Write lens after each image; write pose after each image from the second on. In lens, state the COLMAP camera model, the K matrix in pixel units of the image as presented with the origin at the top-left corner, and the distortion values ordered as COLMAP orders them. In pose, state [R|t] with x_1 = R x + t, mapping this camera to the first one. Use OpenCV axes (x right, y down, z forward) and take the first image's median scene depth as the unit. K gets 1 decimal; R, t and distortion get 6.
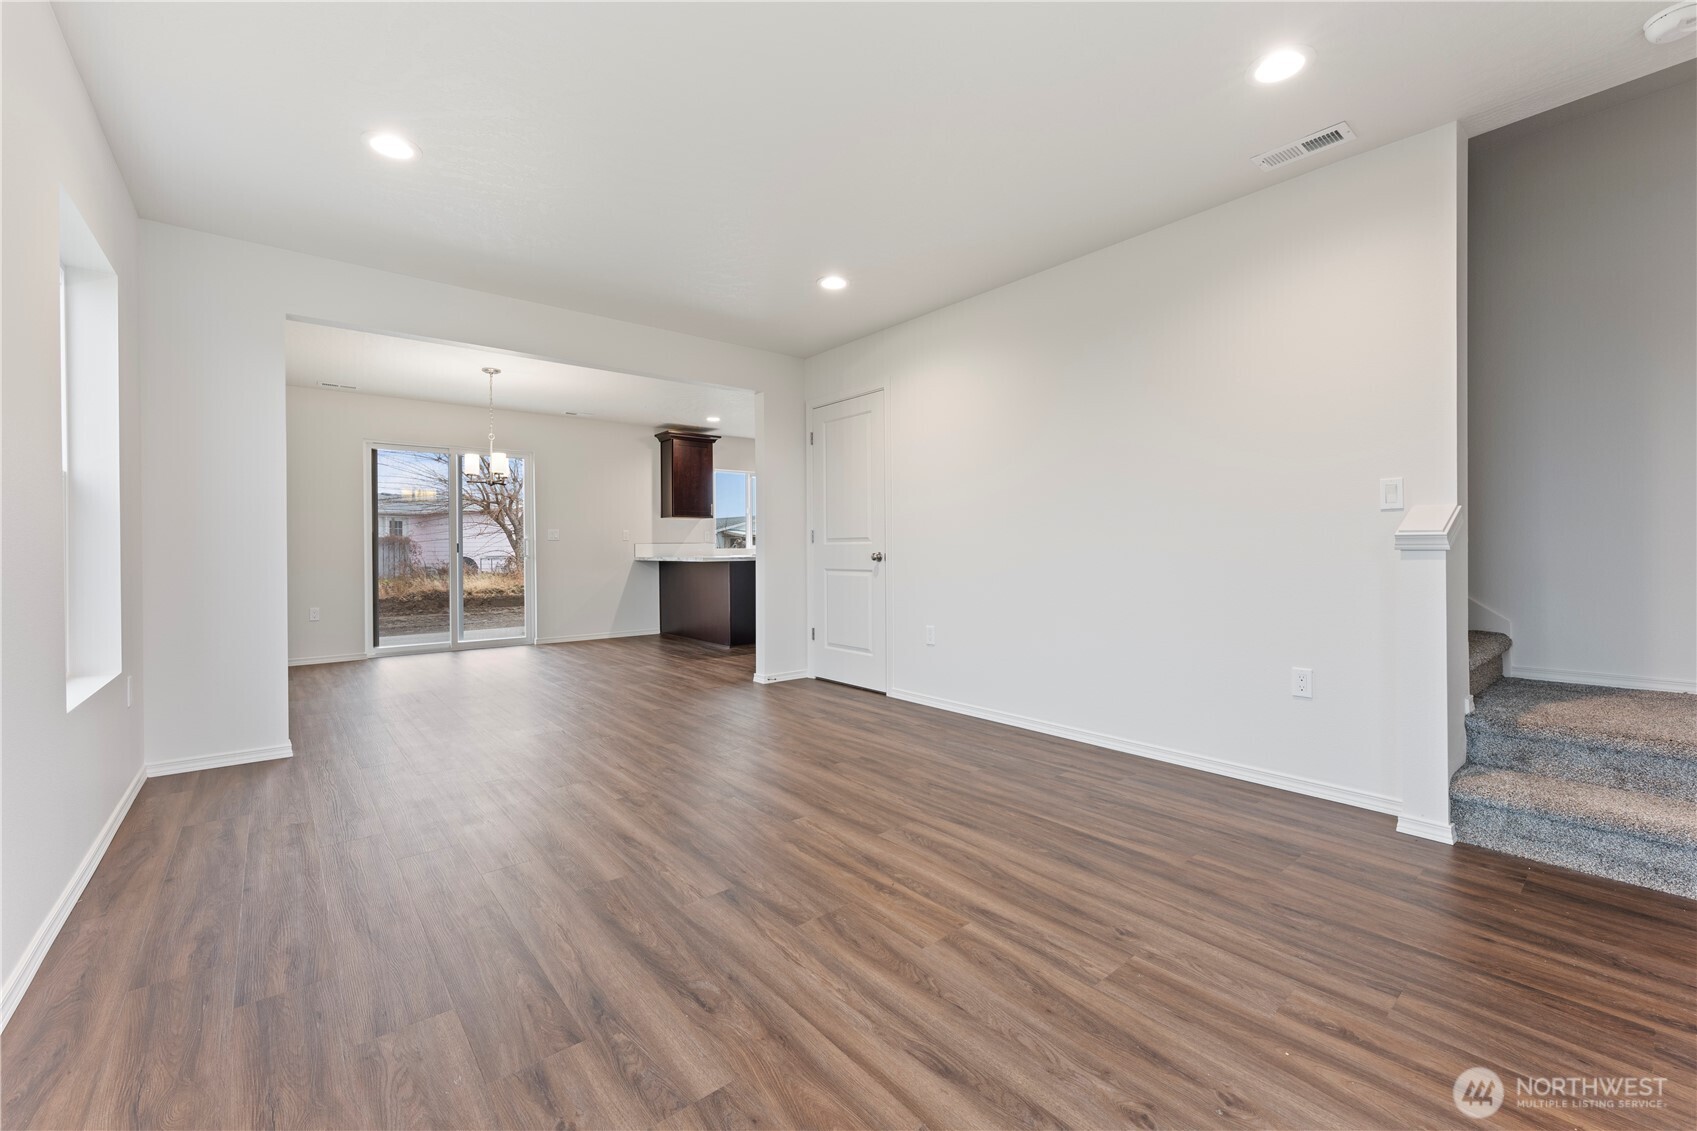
lens RADIAL K [[683.5, 0, 856.3], [0, 683.5, 552.8], [0, 0, 1]] dist [0.001339, -0.000265]
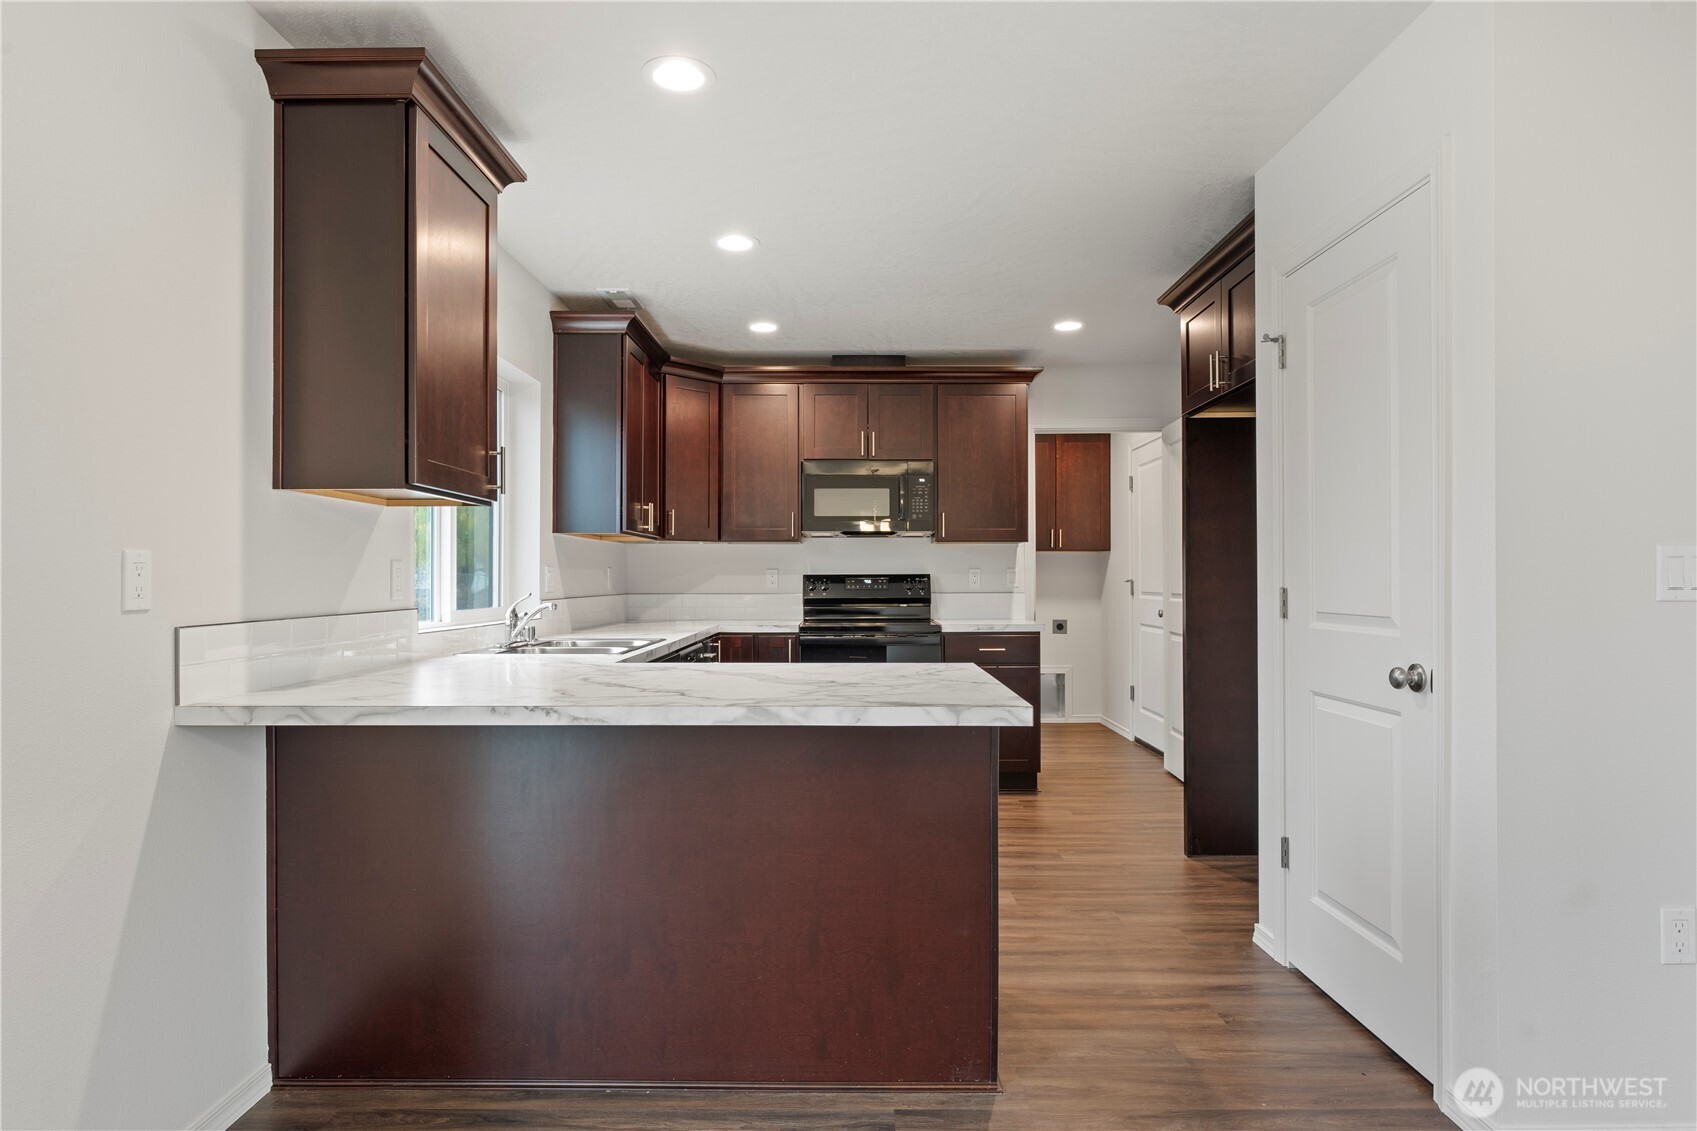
lens RADIAL K [[940.2, 0, 846.6], [0, 940.2, 583.4], [0, 0, 1]] dist [-0.003672, -0.001150]
pose [[0.654750, 0.003676, 0.755836, -0.444541], [-0.002930, 0.999993, -0.002326, -0.027815], [-0.755840, -0.000692, 0.654757, 0.820899]]
